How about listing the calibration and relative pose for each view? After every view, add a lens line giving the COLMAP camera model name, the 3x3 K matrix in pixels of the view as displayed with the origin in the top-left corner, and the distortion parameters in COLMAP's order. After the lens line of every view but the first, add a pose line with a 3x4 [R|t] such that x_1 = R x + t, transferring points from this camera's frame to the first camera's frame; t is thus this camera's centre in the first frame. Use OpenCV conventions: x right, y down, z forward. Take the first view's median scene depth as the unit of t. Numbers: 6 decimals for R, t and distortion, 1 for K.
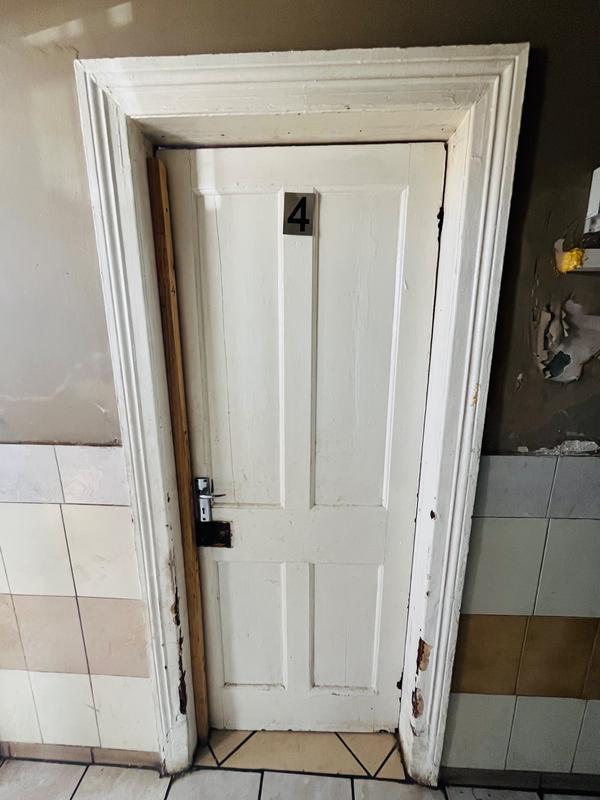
lens RADIAL K [[326.1, 0, 298.0], [0, 326.1, 400.5], [0, 0, 1]] dist [-0.001982, -0.000734]
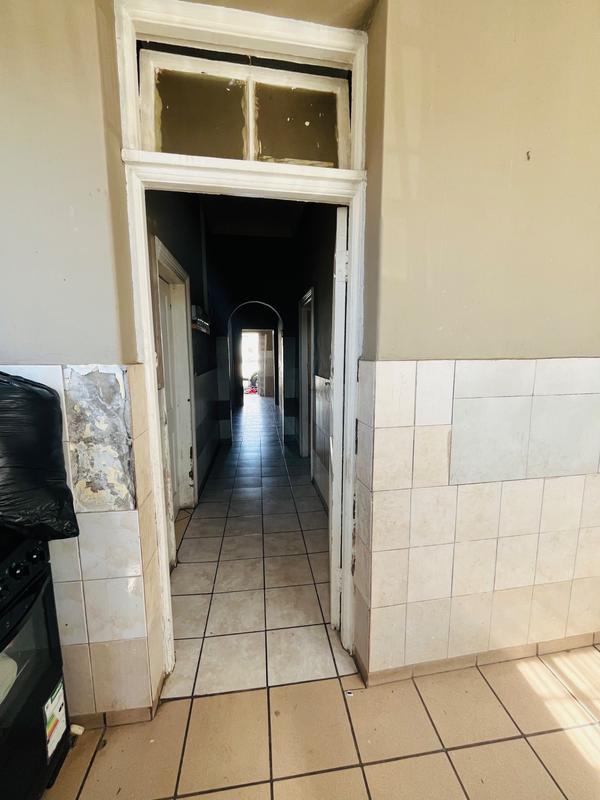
lens RADIAL K [[326.1, 0, 301.3], [0, 326.1, 399.2], [0, 0, 1]] dist [-0.001982, -0.000734]
pose [[-0.172407, -0.139775, 0.975058, -3.150184], [0.199260, 0.964467, 0.173490, 0.020372], [-0.964661, 0.224201, -0.138430, 0.448946]]
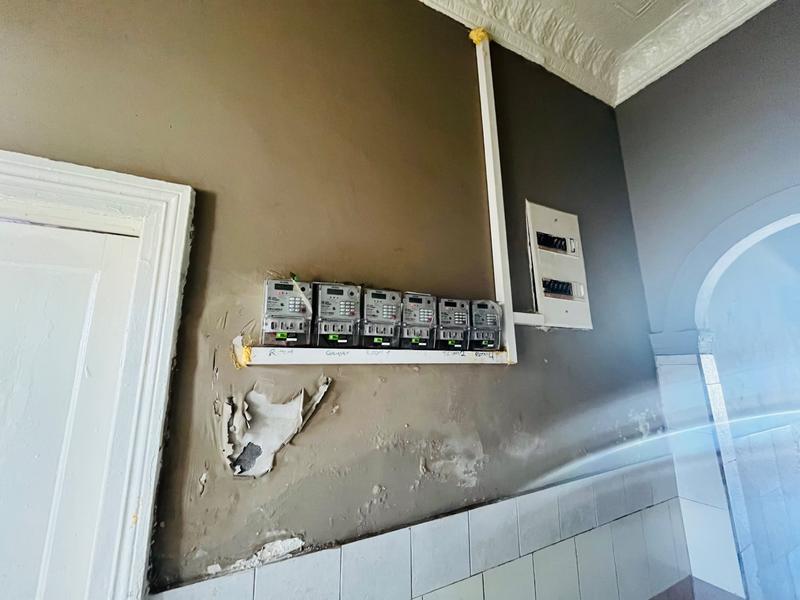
lens RADIAL K [[326.1, 0, 399.3], [0, 326.1, 300.0], [0, 0, 1]] dist [-0.001982, -0.000734]
pose [[0.873888, 0.085494, 0.478550, 0.688463], [0.110278, 0.923886, -0.366435, -0.137504], [-0.473454, 0.372996, 0.797944, -0.157588]]
